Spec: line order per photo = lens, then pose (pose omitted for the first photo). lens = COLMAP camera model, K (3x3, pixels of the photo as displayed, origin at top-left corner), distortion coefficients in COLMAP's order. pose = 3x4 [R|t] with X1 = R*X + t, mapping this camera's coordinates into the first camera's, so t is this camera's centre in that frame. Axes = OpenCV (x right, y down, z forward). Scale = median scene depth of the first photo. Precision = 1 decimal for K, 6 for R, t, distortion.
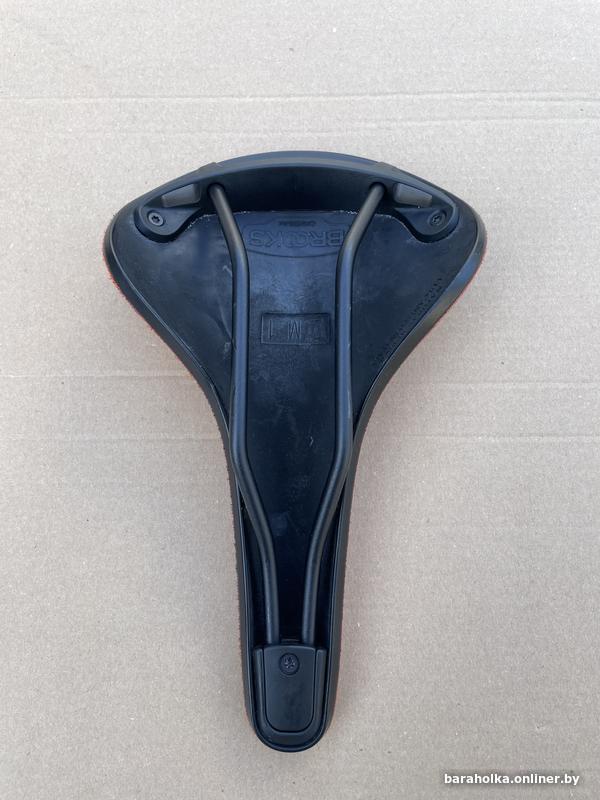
lens RADIAL K [[614.0, 0, 301.8], [0, 614.0, 394.6], [0, 0, 1]] dist [0.075125, -0.125234]
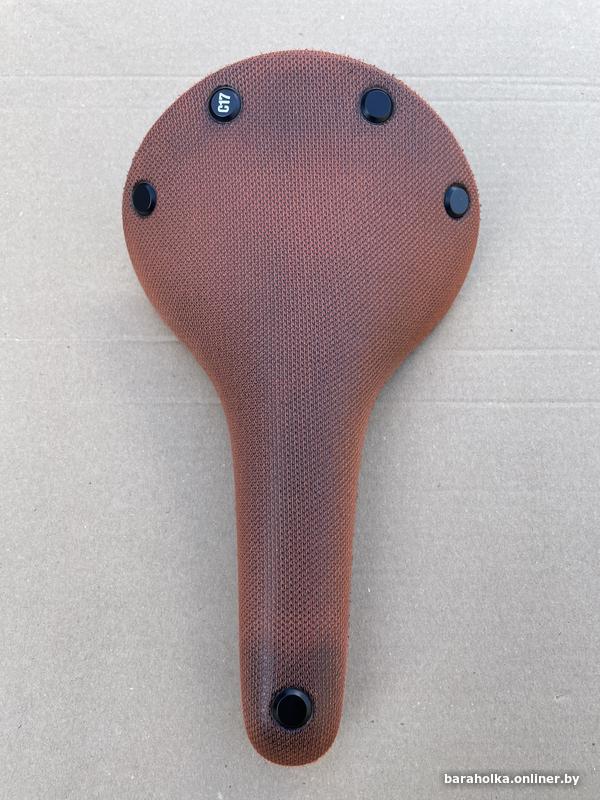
lens RADIAL K [[614.0, 0, 301.8], [0, 614.0, 394.6], [0, 0, 1]] dist [0.075125, -0.125234]
pose [[0.999856, 0.009023, 0.014400, -0.028730], [-0.007997, 0.997530, -0.069792, 0.129787], [-0.014994, 0.069667, 0.997458, 0.015667]]
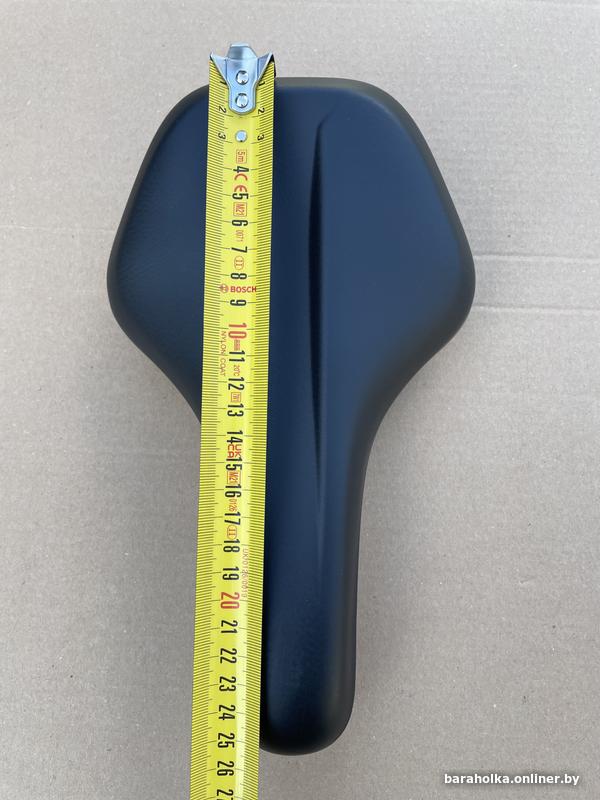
lens RADIAL K [[614.0, 0, 301.8], [0, 614.0, 394.6], [0, 0, 1]] dist [0.075125, -0.125234]
pose [[0.998581, 0.051578, -0.013280, 0.016108], [-0.051202, 0.998317, 0.027241, 0.203212], [0.014662, -0.026523, 0.999541, -0.016764]]
